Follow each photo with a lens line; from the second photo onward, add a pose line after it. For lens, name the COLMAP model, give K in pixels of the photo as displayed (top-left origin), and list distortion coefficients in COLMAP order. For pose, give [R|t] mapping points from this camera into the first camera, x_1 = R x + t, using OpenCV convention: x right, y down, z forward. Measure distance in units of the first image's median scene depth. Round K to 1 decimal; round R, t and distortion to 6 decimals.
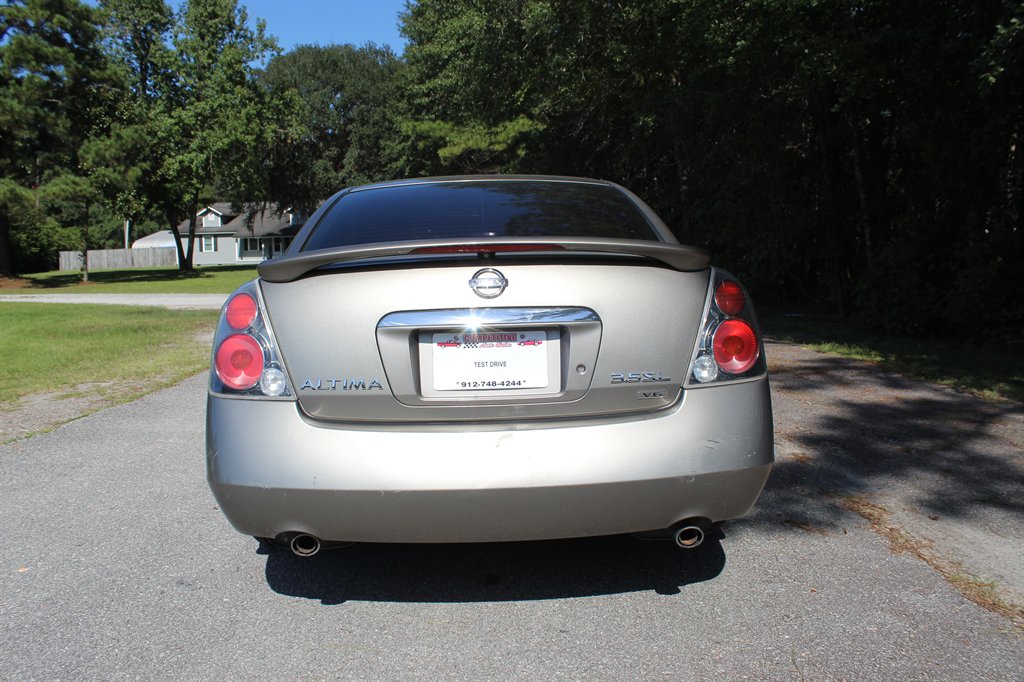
lens RADIAL K [[844.6, 0, 508.9], [0, 844.6, 339.6], [0, 0, 1]] dist [-0.160073, 0.138454]
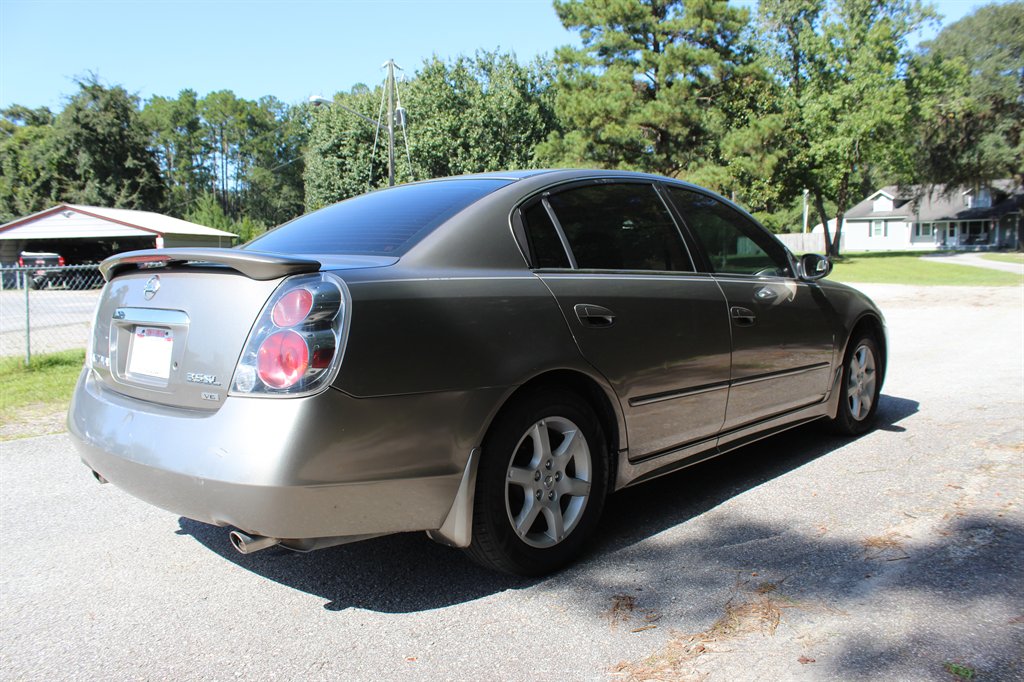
lens RADIAL K [[844.6, 0, 508.9], [0, 844.6, 339.6], [0, 0, 1]] dist [-0.160073, 0.138454]
pose [[0.695017, 0.073479, -0.715229, 0.064980], [-0.060132, 0.997219, 0.044017, -0.003830], [0.716474, 0.012416, 0.697503, 0.031366]]
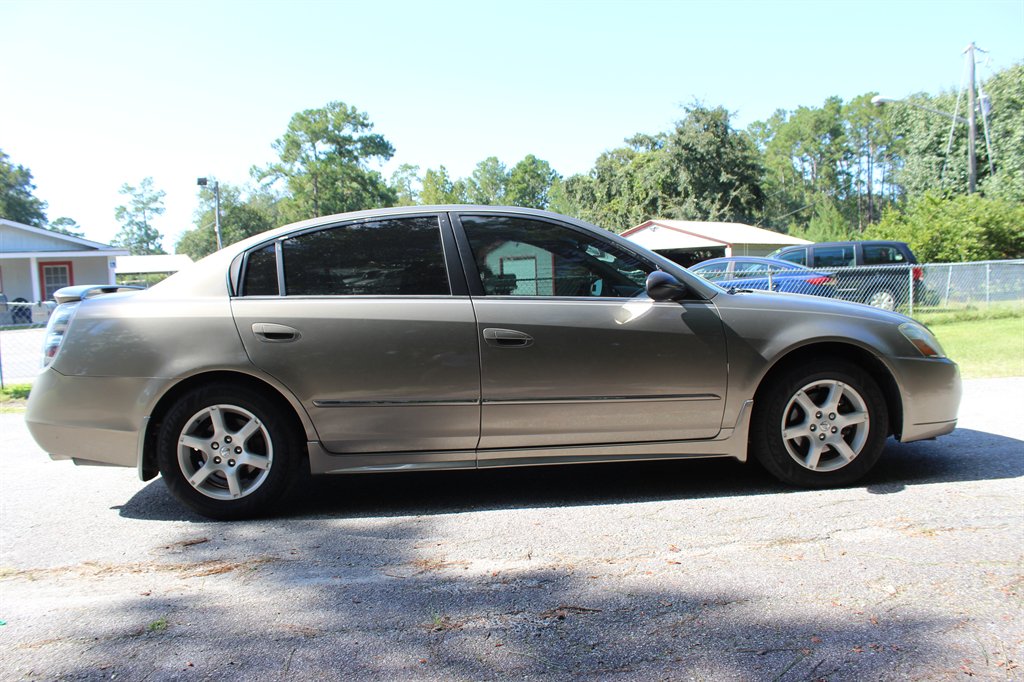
lens RADIAL K [[844.6, 0, 508.9], [0, 844.6, 339.6], [0, 0, 1]] dist [-0.160073, 0.138454]
pose [[0.024431, 0.082275, -0.996310, 0.111961], [-0.054804, 0.995219, 0.080841, -0.011342], [0.998198, 0.052626, 0.028823, 0.111461]]
